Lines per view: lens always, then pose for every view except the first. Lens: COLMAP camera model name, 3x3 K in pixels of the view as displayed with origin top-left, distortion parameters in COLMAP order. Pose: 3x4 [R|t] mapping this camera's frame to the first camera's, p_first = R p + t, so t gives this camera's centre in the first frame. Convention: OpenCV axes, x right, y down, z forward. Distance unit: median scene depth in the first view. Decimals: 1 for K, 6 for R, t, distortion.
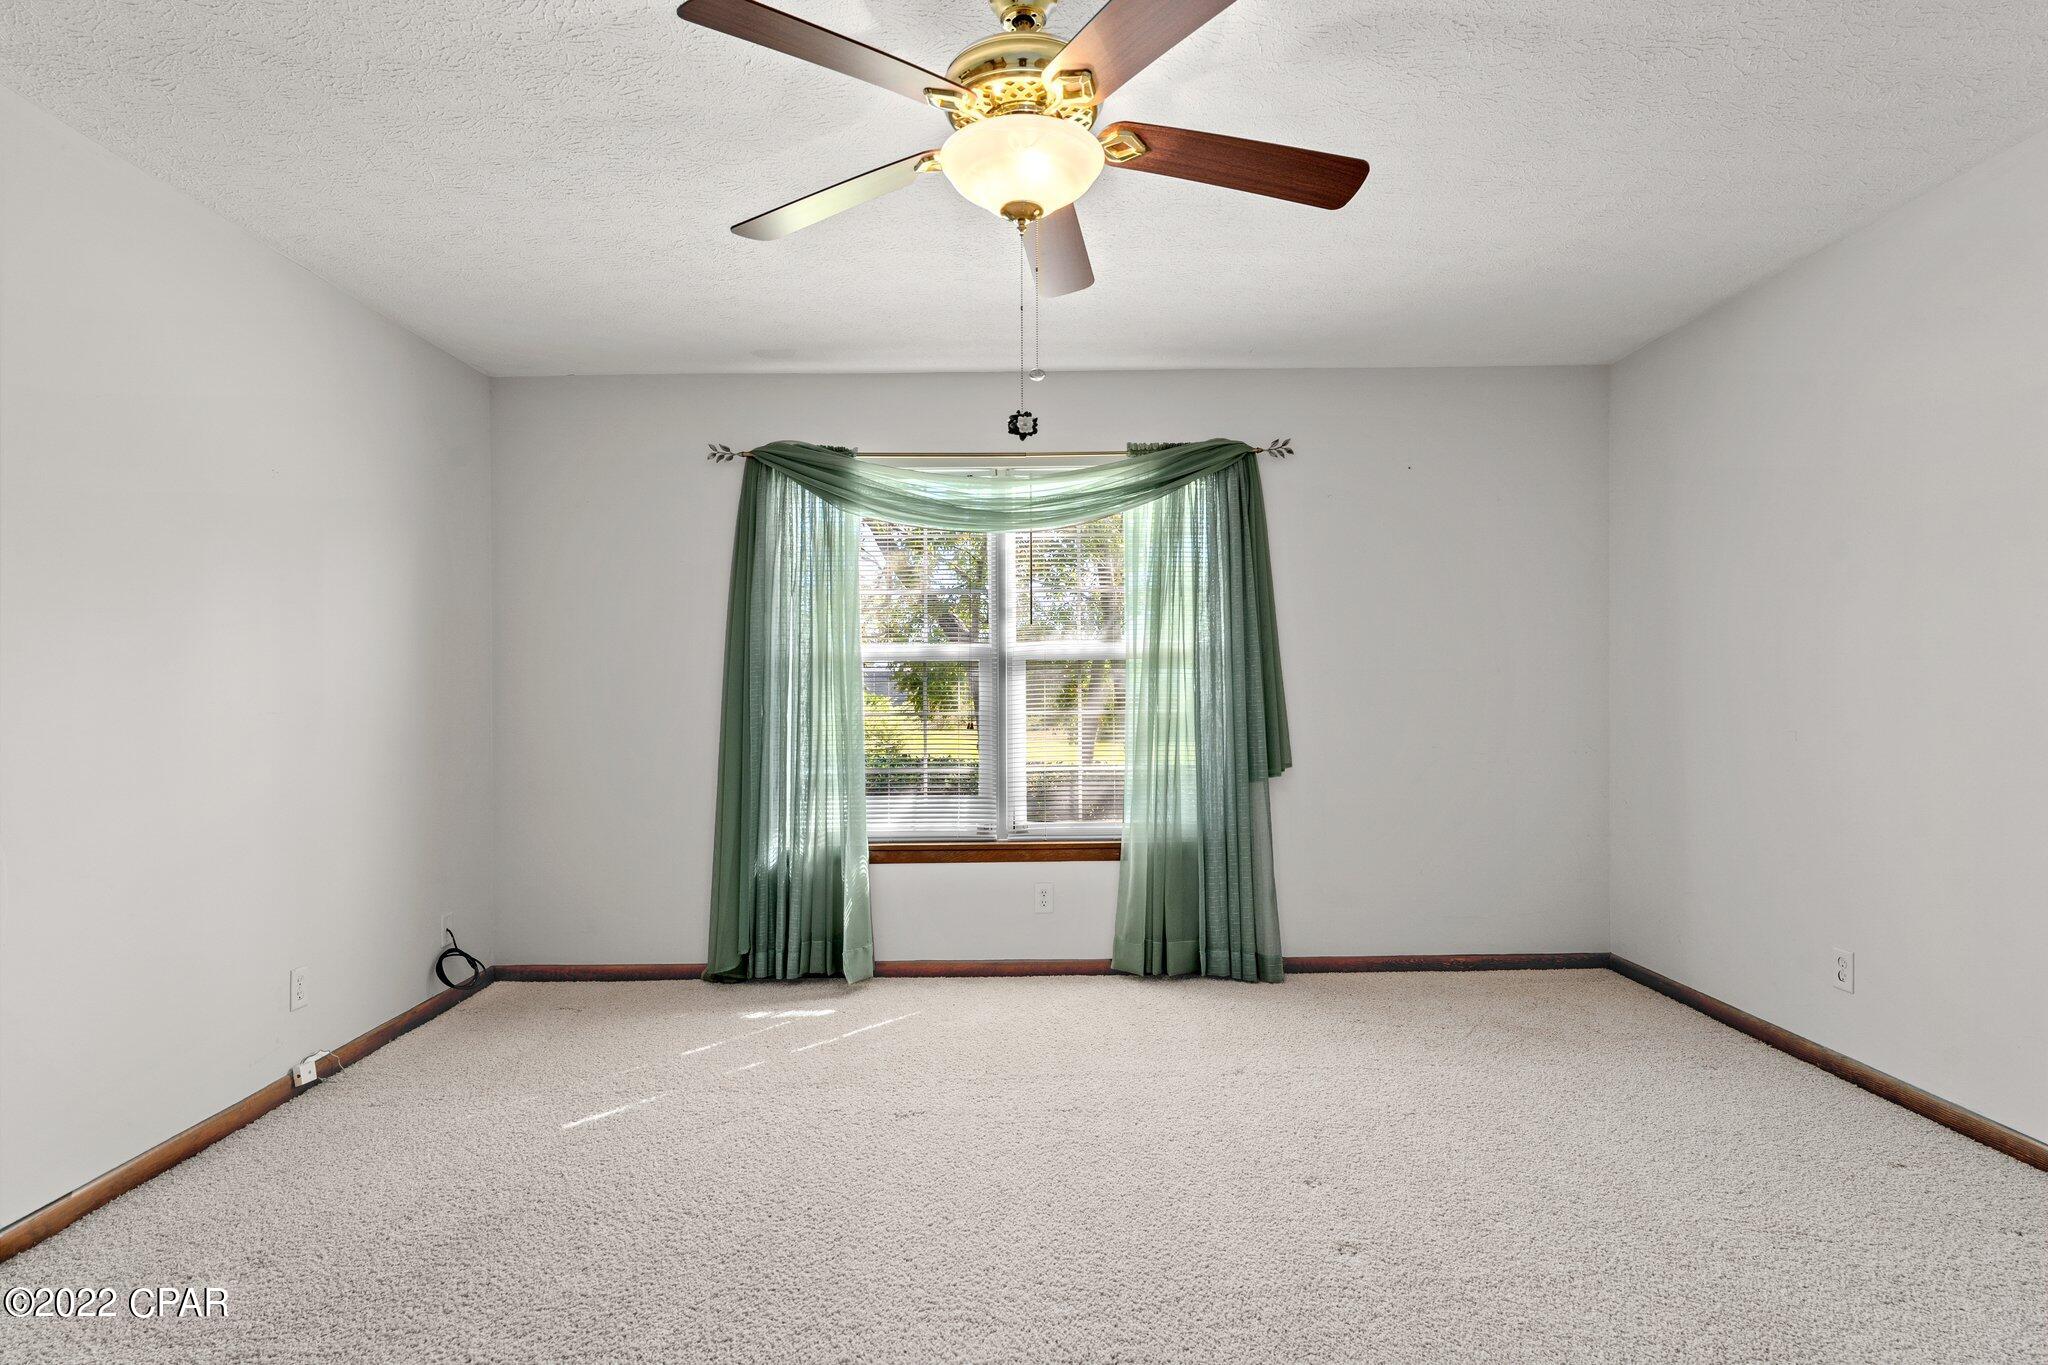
lens RADIAL K [[1056.9, 0, 1025.7], [0, 1056.9, 692.5], [0, 0, 1]] dist [0.001822, 0.002128]
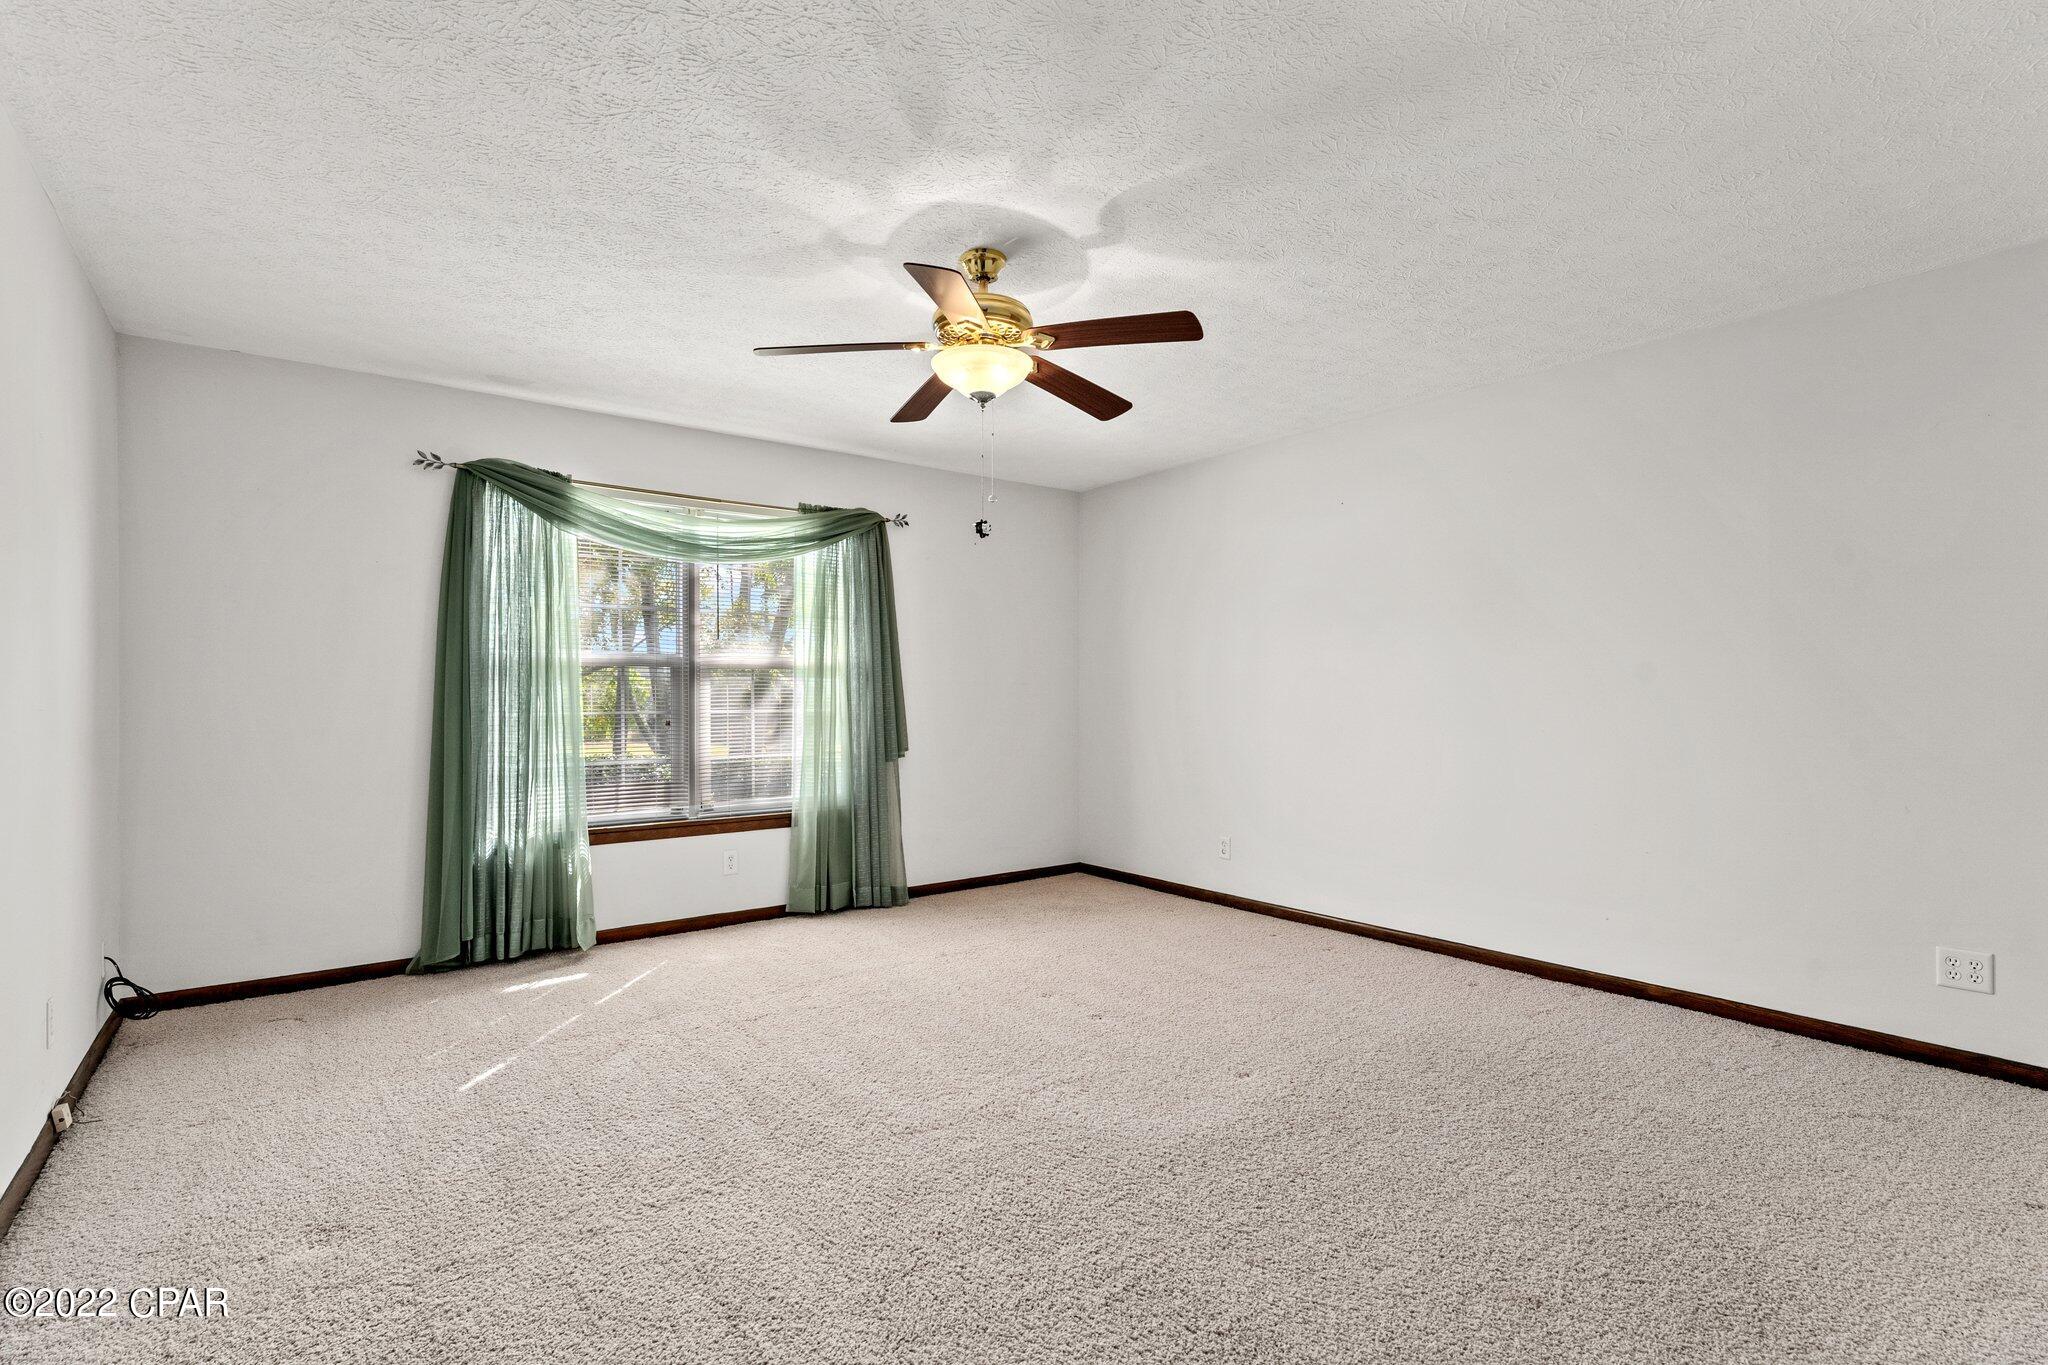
lens RADIAL K [[934.7, 0, 1036.1], [0, 934.7, 687.6], [0, 0, 1]] dist [0.012045, -0.001462]
pose [[0.799417, 0.014062, 0.600612, -0.362832], [-0.006260, 0.999867, -0.015078, 0.005445], [-0.600744, 0.008294, 0.799399, -0.087931]]
